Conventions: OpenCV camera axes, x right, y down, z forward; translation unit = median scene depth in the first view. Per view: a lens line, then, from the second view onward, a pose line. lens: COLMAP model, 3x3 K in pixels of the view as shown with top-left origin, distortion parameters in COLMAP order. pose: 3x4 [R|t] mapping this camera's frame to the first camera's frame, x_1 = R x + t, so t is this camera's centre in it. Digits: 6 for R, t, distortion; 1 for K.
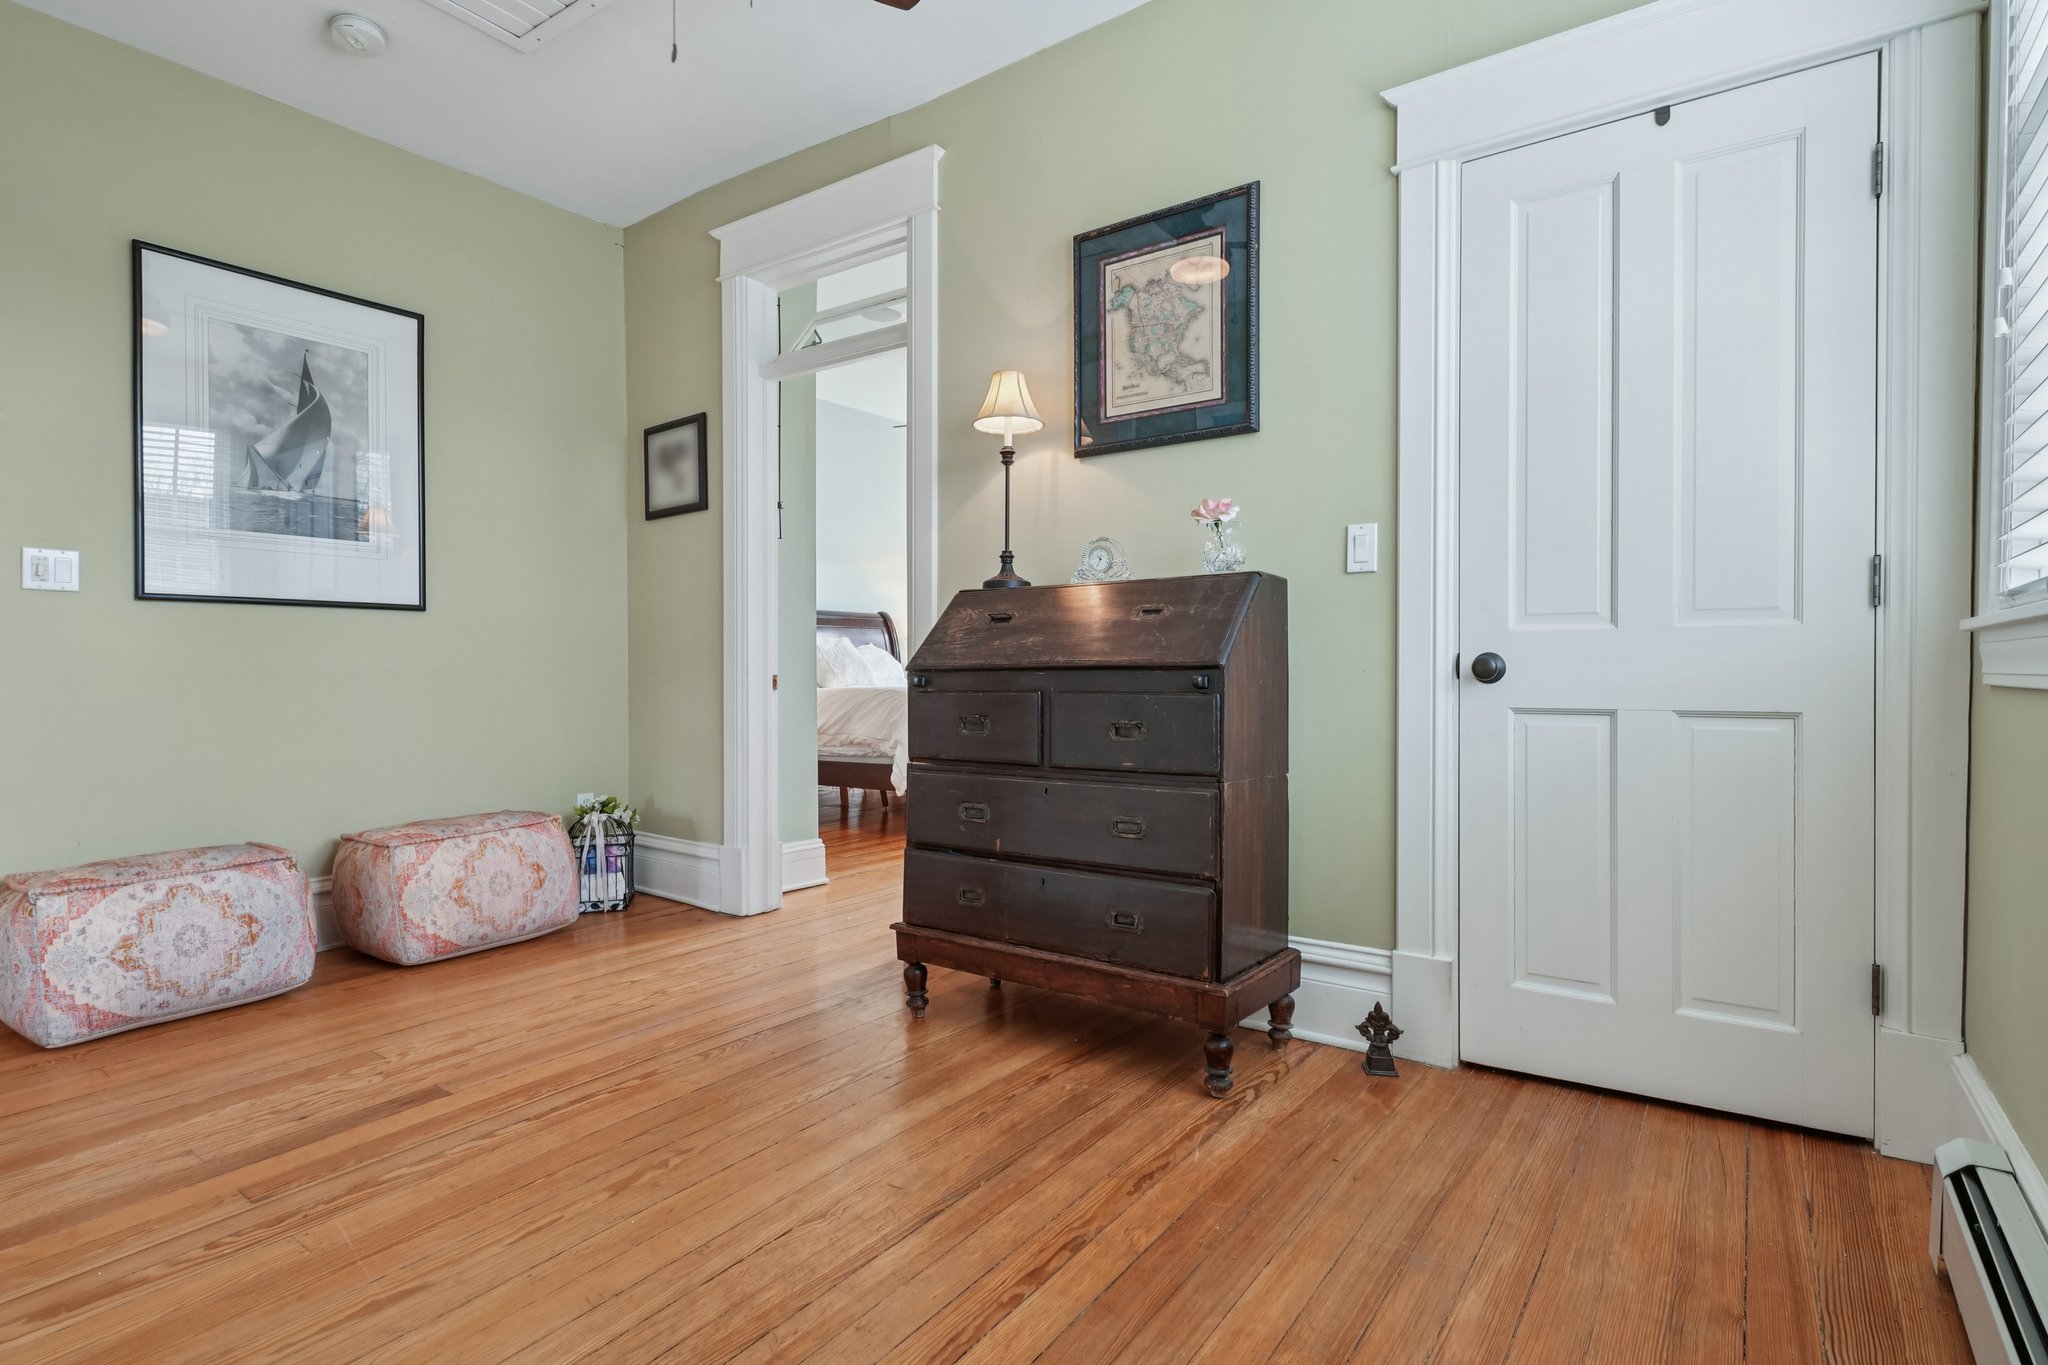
lens RADIAL K [[1007.0, 0, 1023.7], [0, 1007.0, 685.6], [0, 0, 1]] dist [-0.043092, 0.004717]
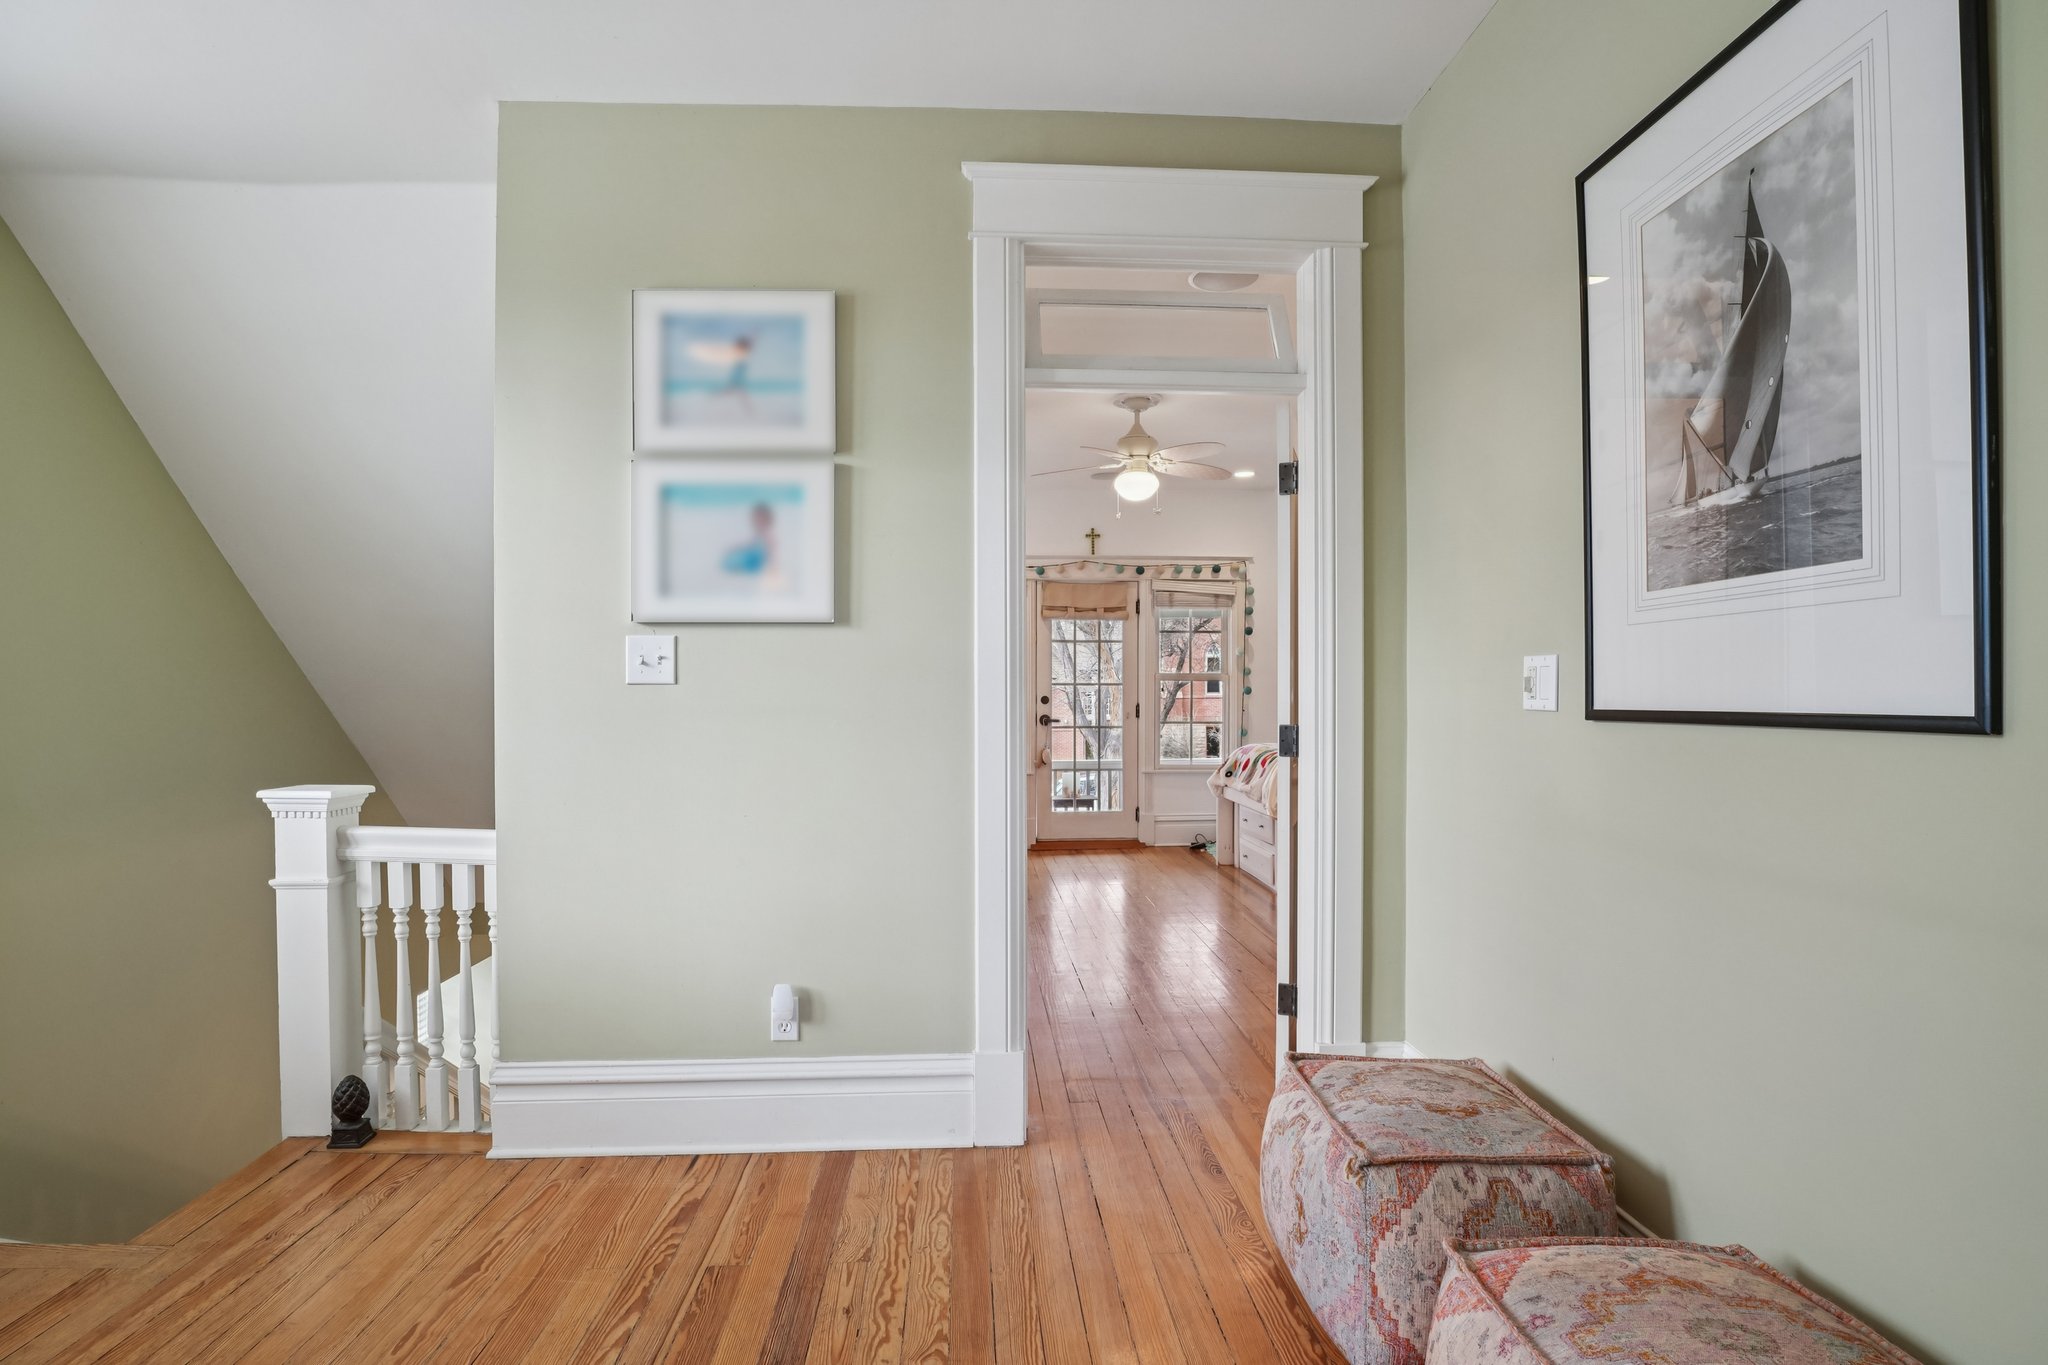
lens RADIAL K [[1007.0, 0, 1007.3], [0, 1007.0, 712.1], [0, 0, 1]] dist [-0.043092, 0.004717]
pose [[-0.778636, 0.012918, -0.627343, -0.172523], [-0.003090, 0.999697, 0.024421, -0.100053], [0.627469, 0.020953, -0.778360, 1.170796]]
